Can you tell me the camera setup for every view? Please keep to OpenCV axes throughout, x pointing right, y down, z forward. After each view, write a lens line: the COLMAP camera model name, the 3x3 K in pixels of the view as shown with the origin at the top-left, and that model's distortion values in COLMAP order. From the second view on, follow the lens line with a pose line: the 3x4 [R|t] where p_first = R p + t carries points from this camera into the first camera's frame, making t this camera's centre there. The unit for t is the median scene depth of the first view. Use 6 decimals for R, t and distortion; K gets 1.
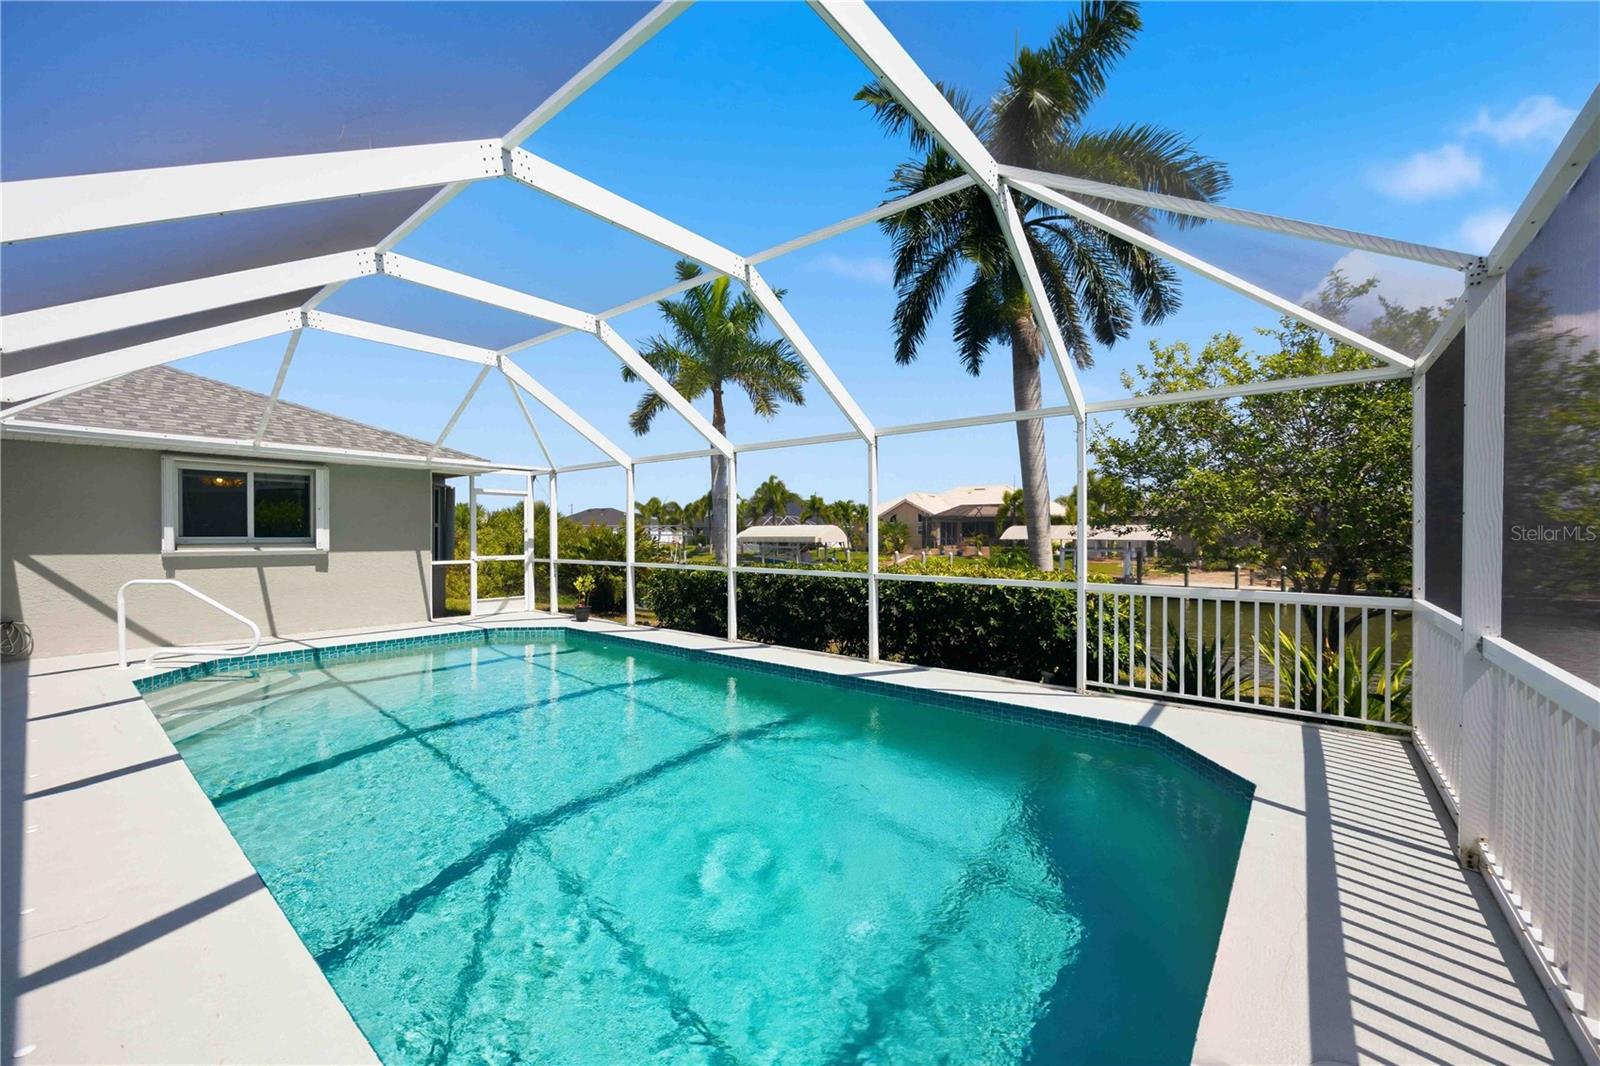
lens RADIAL K [[617.8, 0, 800.0], [0, 617.8, 533.0], [0, 0, 1]] dist [0.000191, 0.000023]
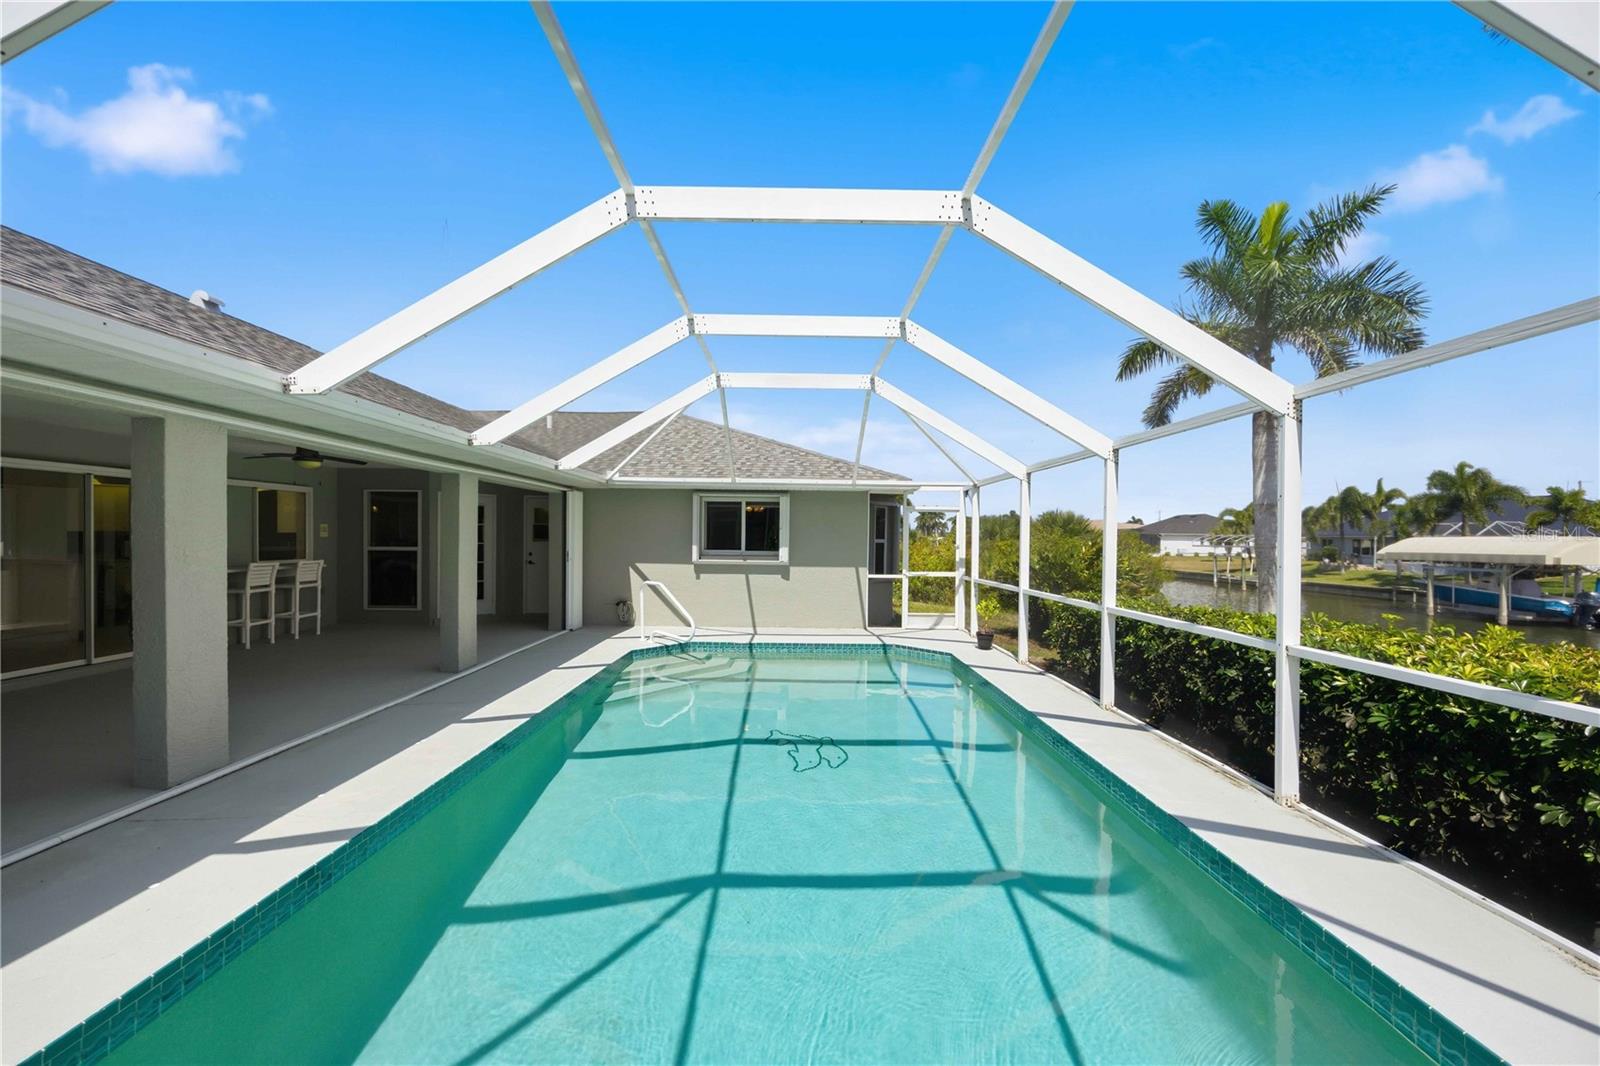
lens RADIAL K [[617.6, 0, 796.6], [0, 617.6, 495.0], [0, 0, 1]] dist [0.001096, -0.000057]
pose [[0.632965, -0.045673, -0.772832, 0.162953], [-0.011608, 0.997586, -0.068463, -0.018592], [0.774093, 0.052306, 0.630907, 0.207690]]
